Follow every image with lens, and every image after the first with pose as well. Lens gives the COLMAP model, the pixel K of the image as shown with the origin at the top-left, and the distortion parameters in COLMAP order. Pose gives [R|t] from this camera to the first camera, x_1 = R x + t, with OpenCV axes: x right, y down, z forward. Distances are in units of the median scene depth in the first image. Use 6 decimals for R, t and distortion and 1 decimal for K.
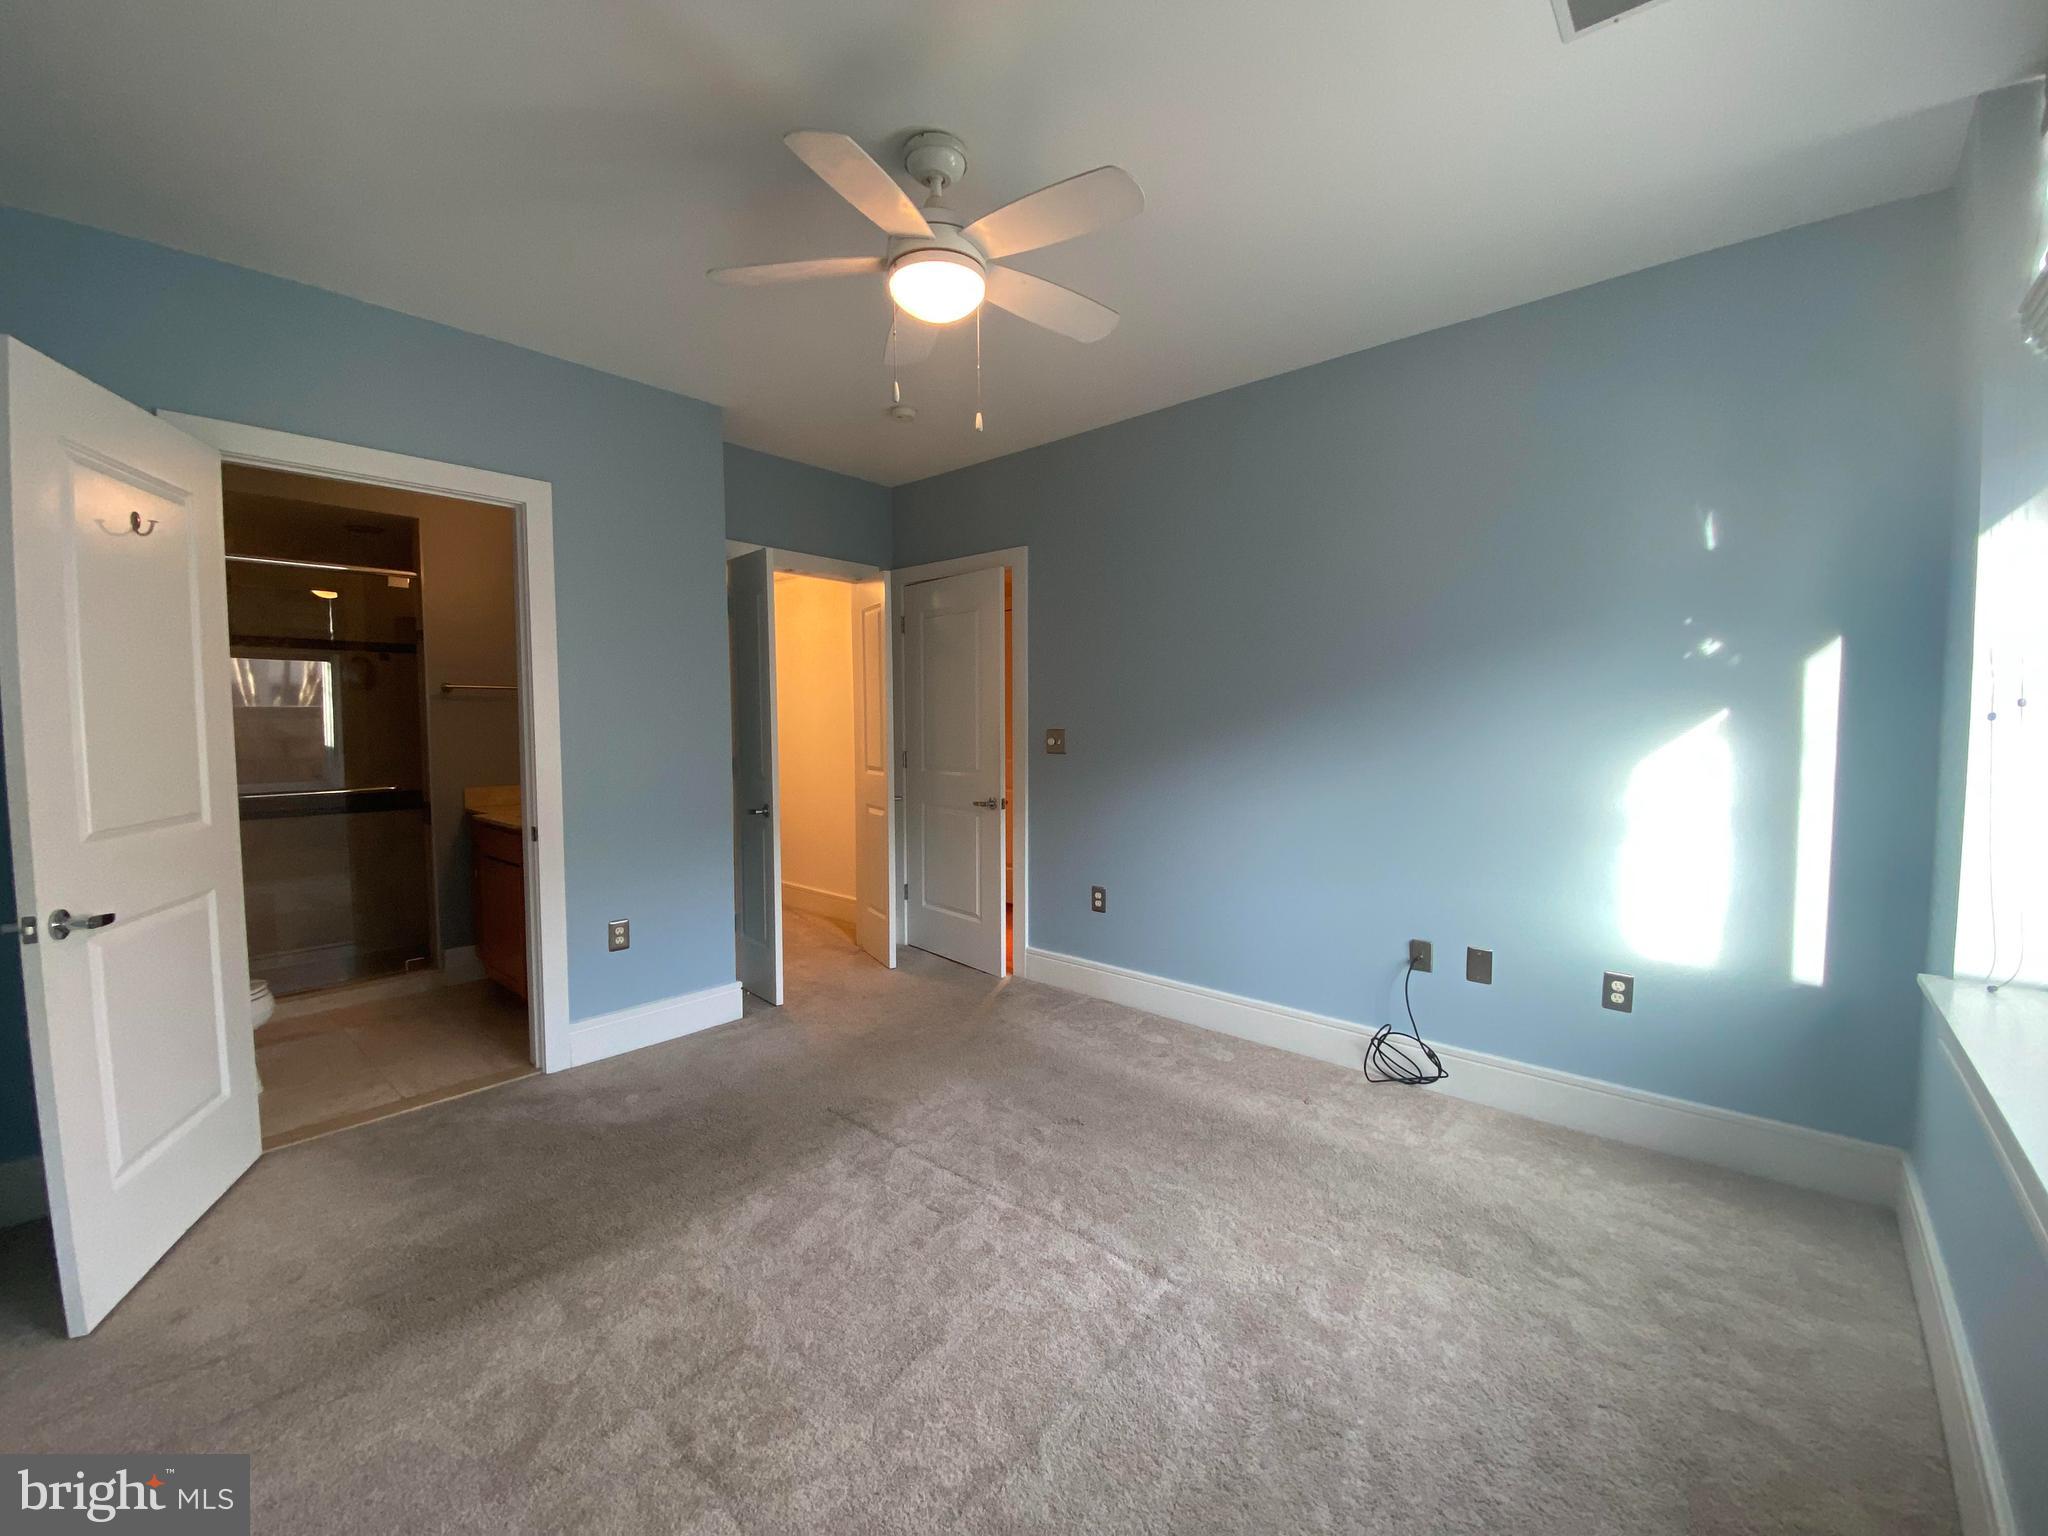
lens RADIAL K [[832.3, 0, 1024.0], [0, 832.3, 768.0], [0, 0, 1]] dist [0.034291, -0.029426]
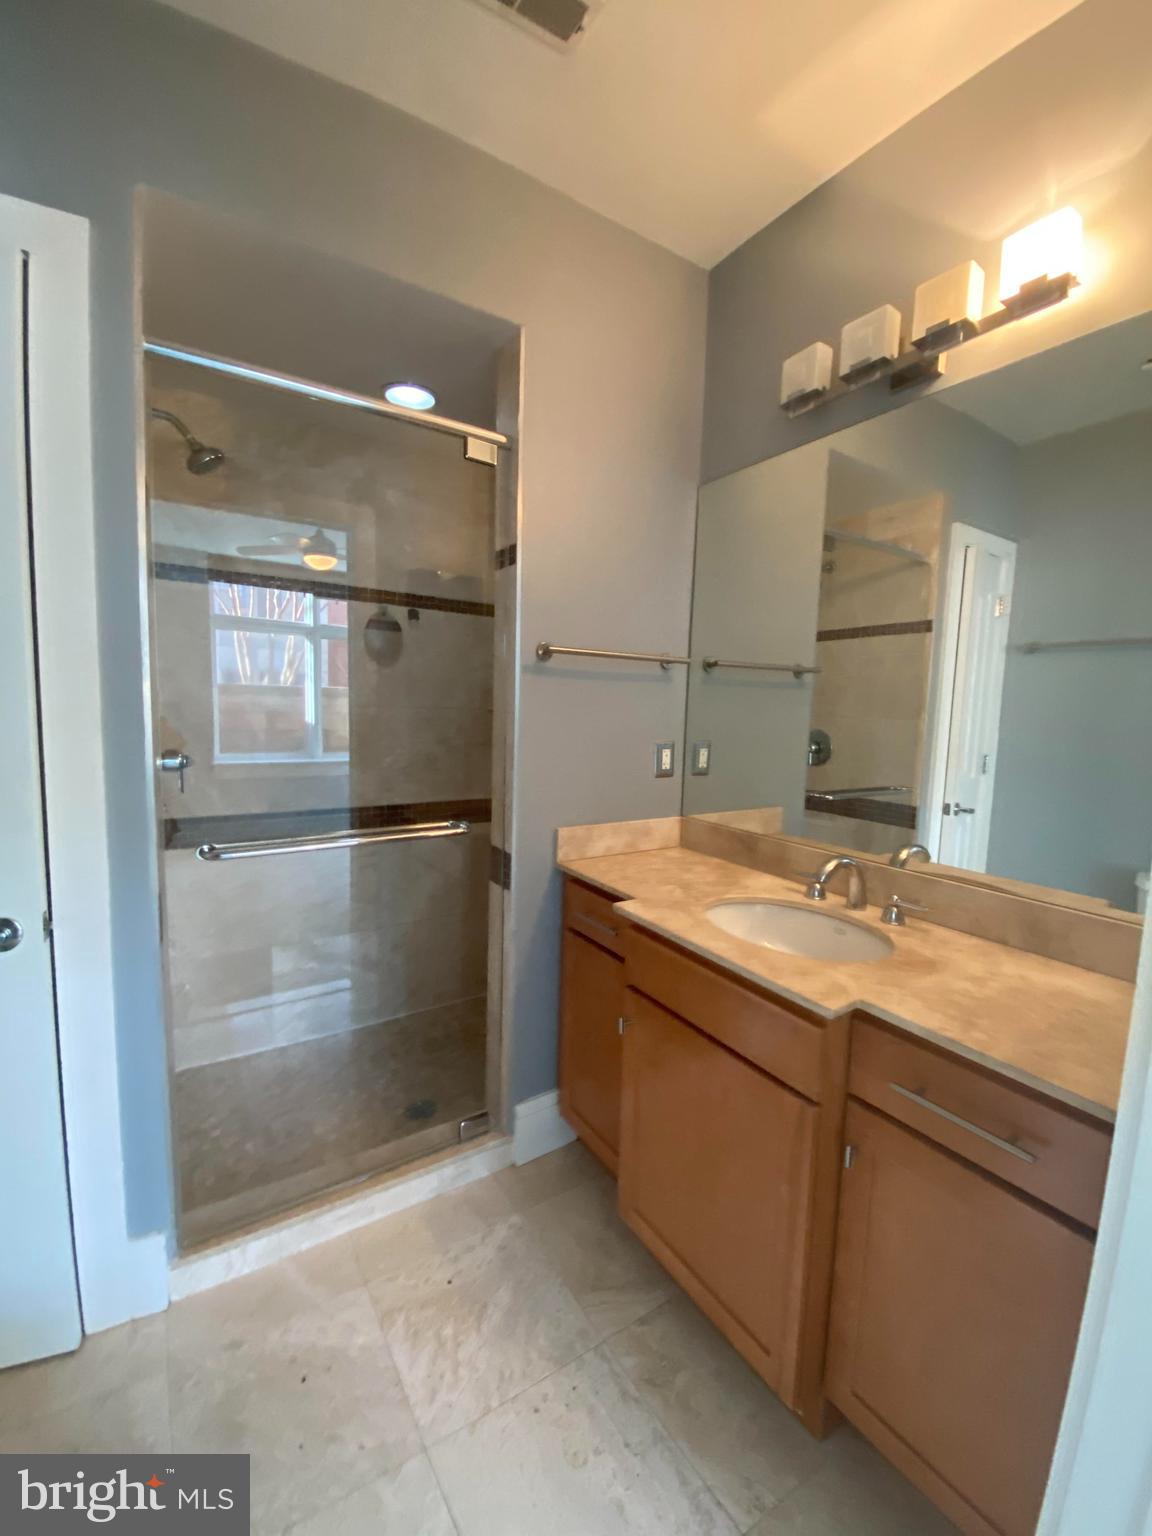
lens RADIAL K [[624.2, 0, 576.0], [0, 624.2, 768.0], [0, 0, 1]] dist [0.034291, -0.029426]
pose [[0.964608, 0.058229, -0.257179, -0.532853], [-0.048752, 0.997881, 0.043081, -0.034559], [0.259143, -0.029019, 0.965403, 0.578419]]
